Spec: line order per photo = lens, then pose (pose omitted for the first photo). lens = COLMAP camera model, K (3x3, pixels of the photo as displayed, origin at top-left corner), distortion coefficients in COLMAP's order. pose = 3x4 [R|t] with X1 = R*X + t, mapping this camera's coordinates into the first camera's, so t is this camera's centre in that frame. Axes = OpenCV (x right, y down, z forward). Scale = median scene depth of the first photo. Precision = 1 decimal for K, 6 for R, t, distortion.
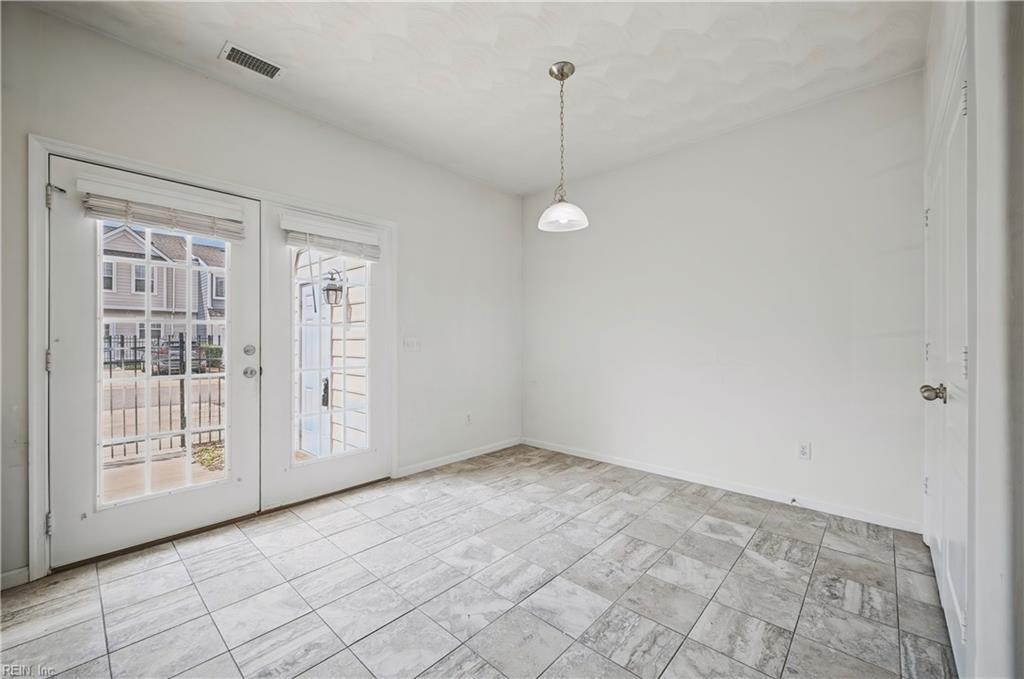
lens RADIAL K [[404.8, 0, 511.4], [0, 404.8, 340.9], [0, 0, 1]] dist [0.001422, -0.000545]
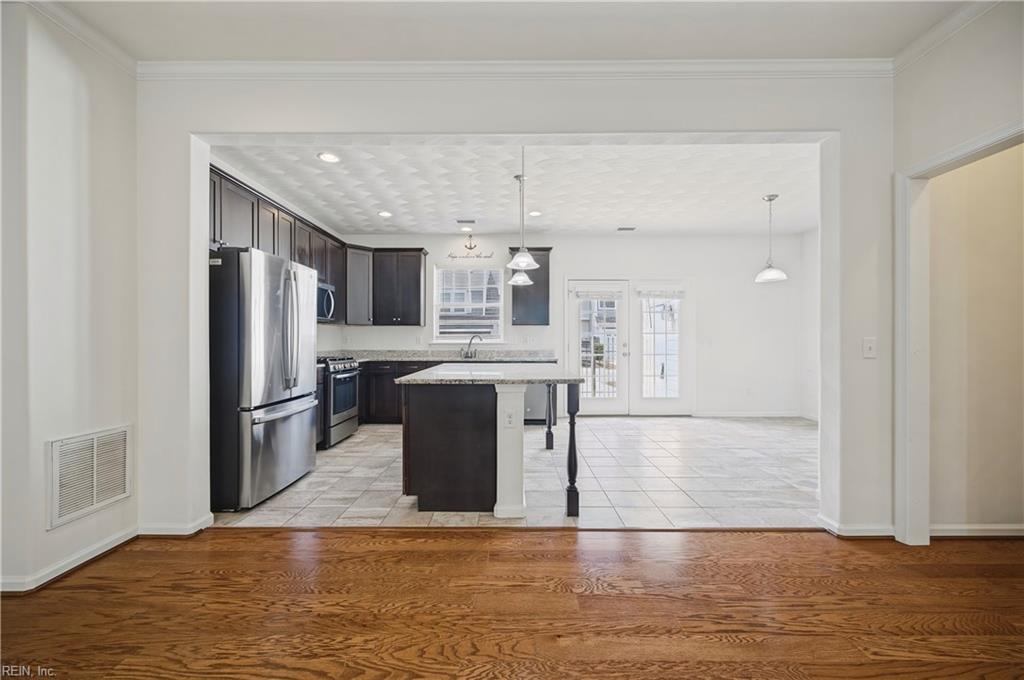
lens RADIAL K [[404.8, 0, 508.0], [0, 404.8, 342.3], [0, 0, 1]] dist [0.001422, -0.000545]
pose [[0.661909, 0.001093, -0.749583, 0.725294], [0.001471, 0.999995, 0.002757, -0.001038], [0.749583, -0.002927, 0.661904, -1.156779]]
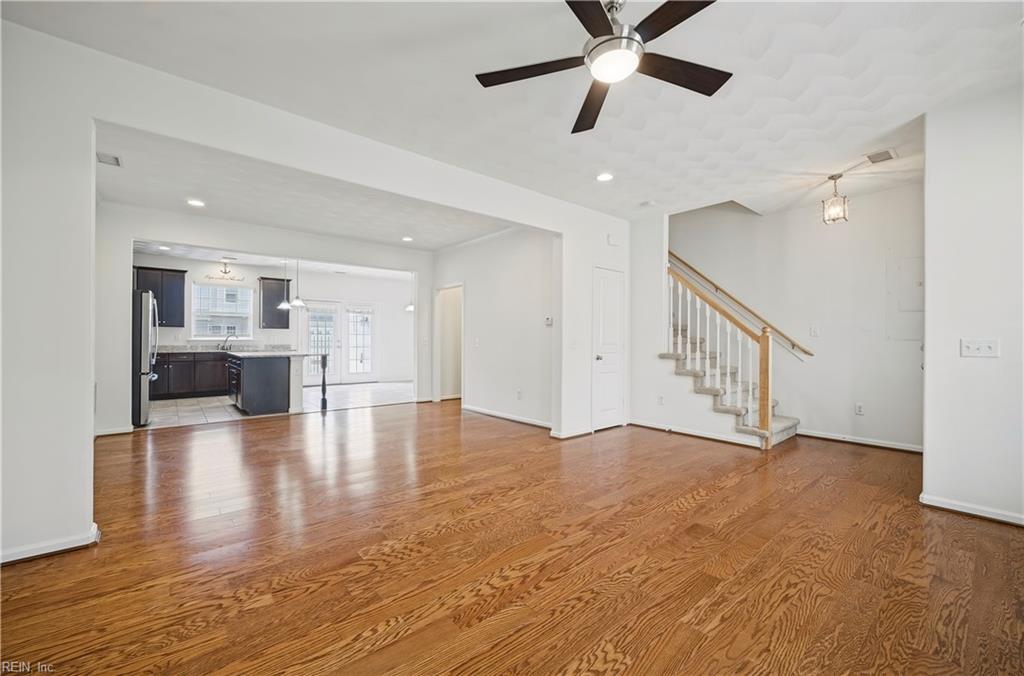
lens RADIAL K [[404.8, 0, 510.4], [0, 404.8, 340.1], [0, 0, 1]] dist [0.001422, -0.000545]
pose [[0.990942, 0.003304, -0.134251, 1.618040], [-0.003239, 0.999995, 0.000706, -0.000253], [0.134252, -0.000265, 0.990947, -2.816896]]
